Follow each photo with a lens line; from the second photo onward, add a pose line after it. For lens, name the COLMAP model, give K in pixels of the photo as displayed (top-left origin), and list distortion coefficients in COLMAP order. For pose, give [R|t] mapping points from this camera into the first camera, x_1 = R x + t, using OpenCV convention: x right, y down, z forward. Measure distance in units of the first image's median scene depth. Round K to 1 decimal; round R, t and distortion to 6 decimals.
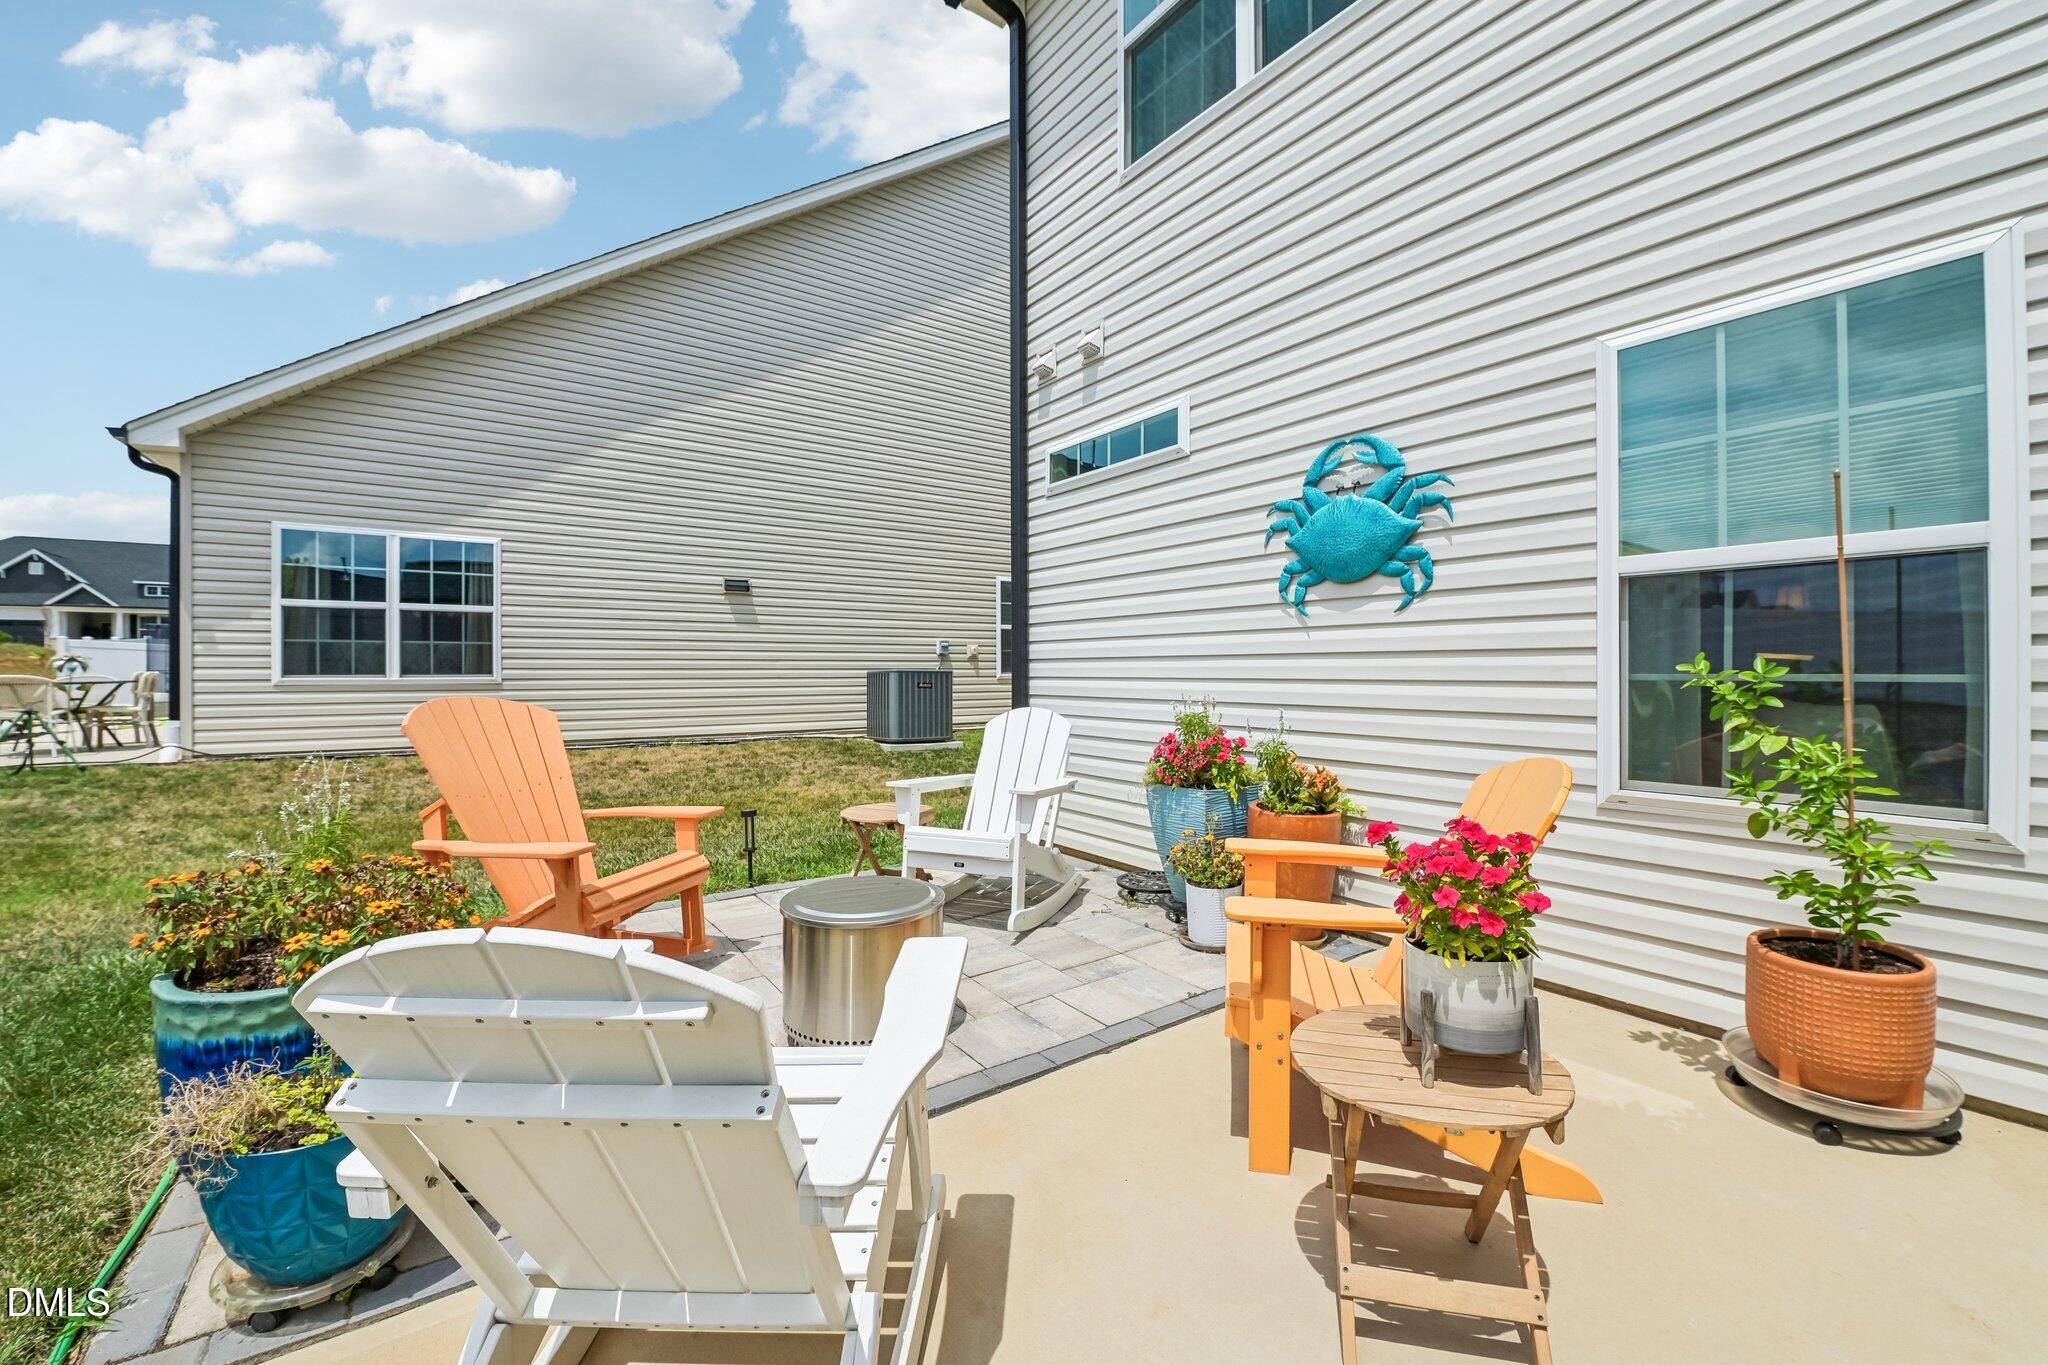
lens RADIAL K [[823.1, 0, 1033.3], [0, 823.1, 674.0], [0, 0, 1]] dist [-0.002384, 0.000027]
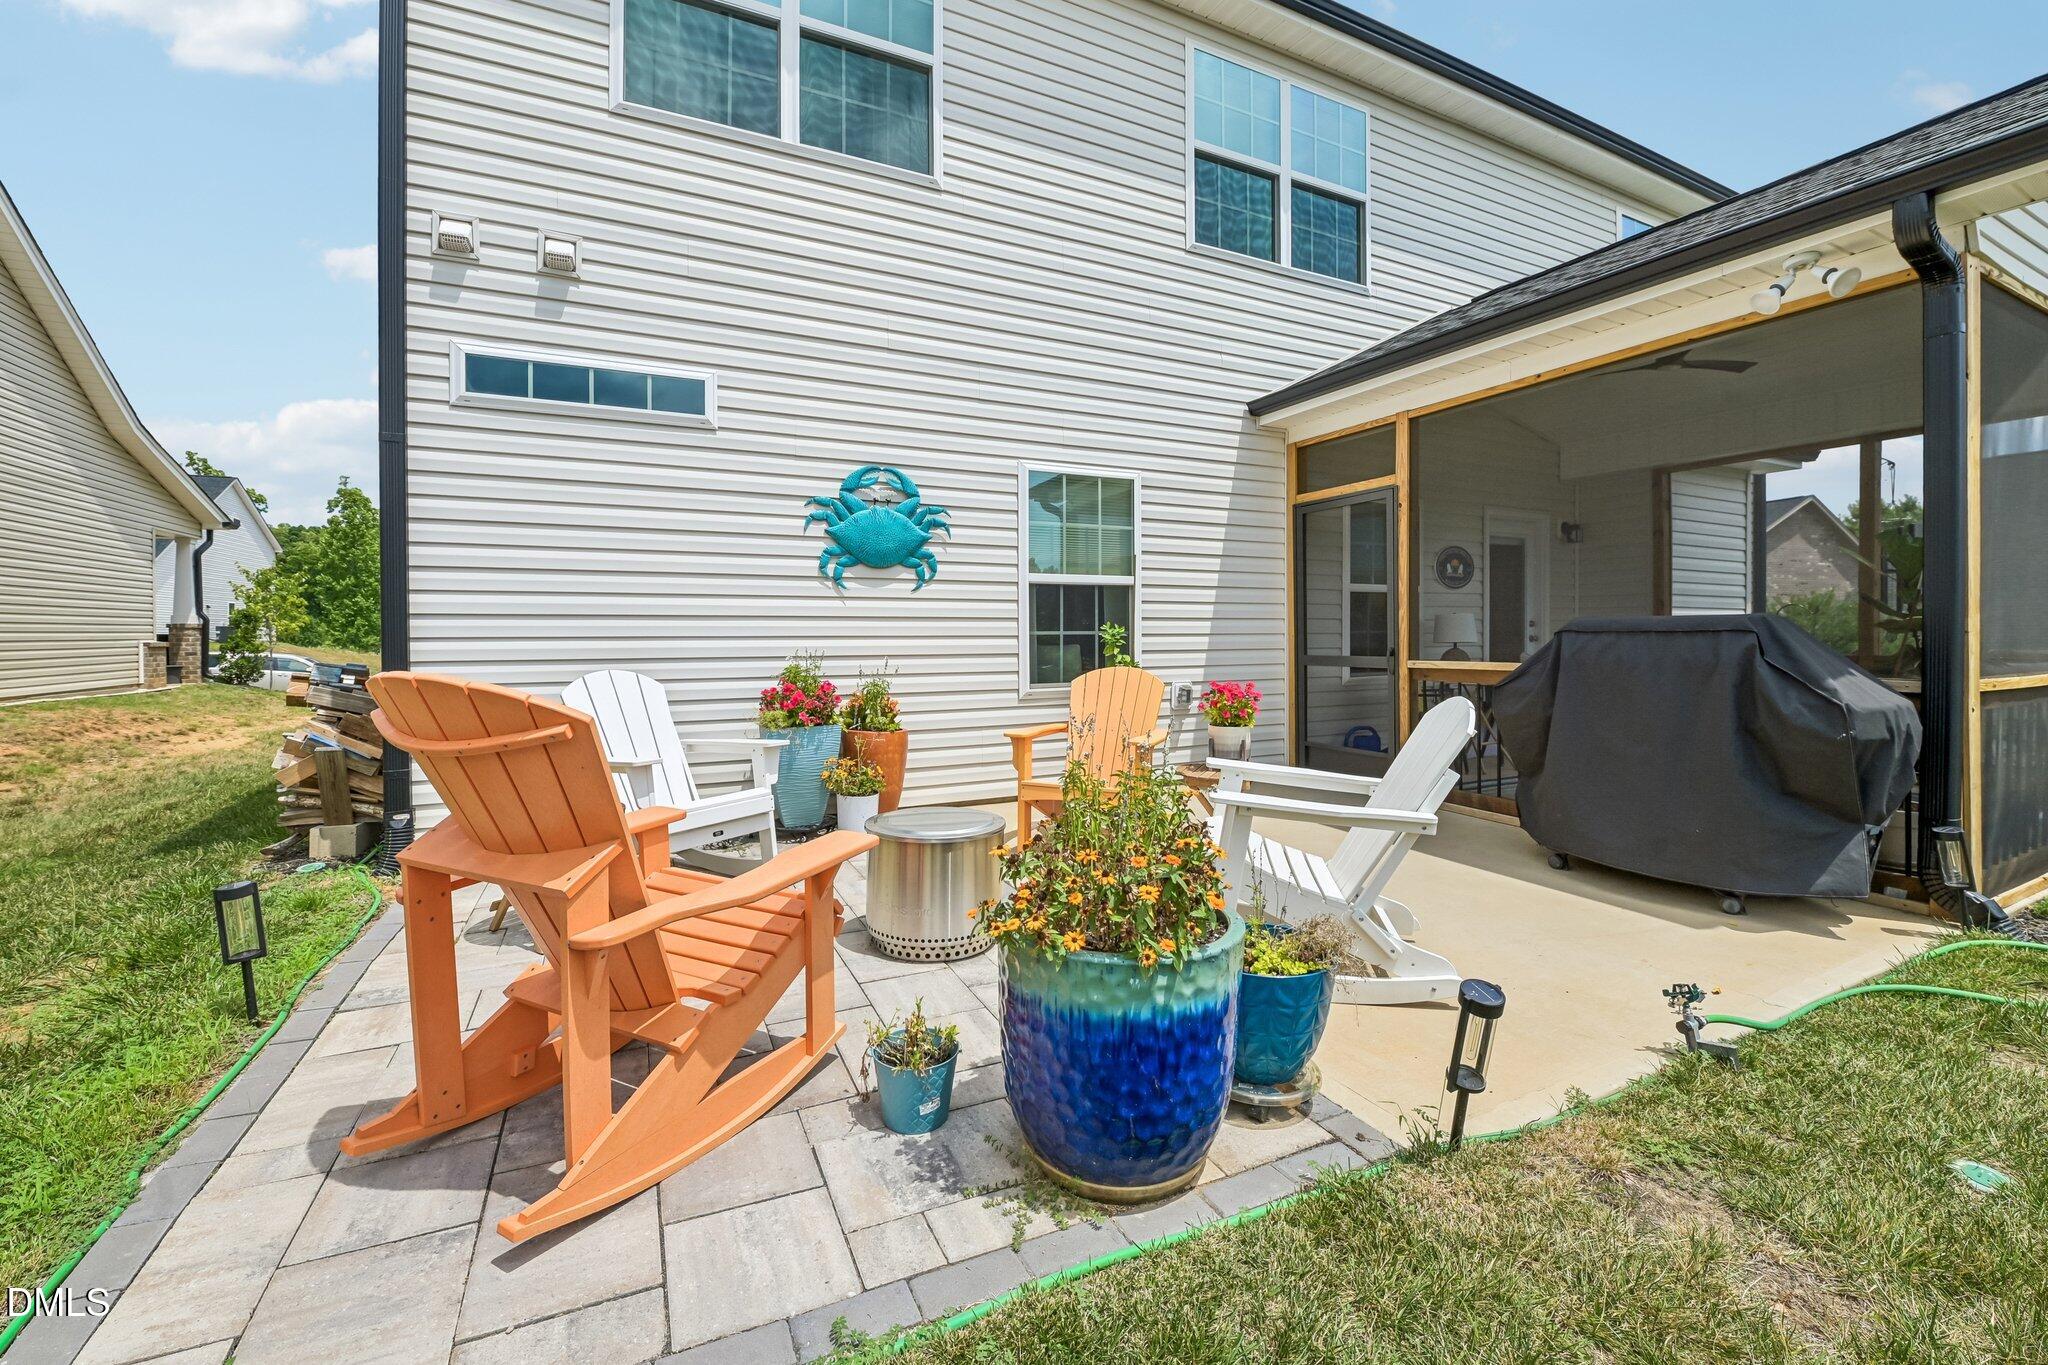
lens RADIAL K [[823.1, 0, 1013.3], [0, 823.1, 630.8], [0, 0, 1]] dist [-0.002384, 0.000027]
pose [[0.186881, 0.000532, 0.982382, -0.936056], [0.003555, 0.999993, -0.001218, 0.000043], [-0.982376, 0.003720, 0.186878, 0.491770]]
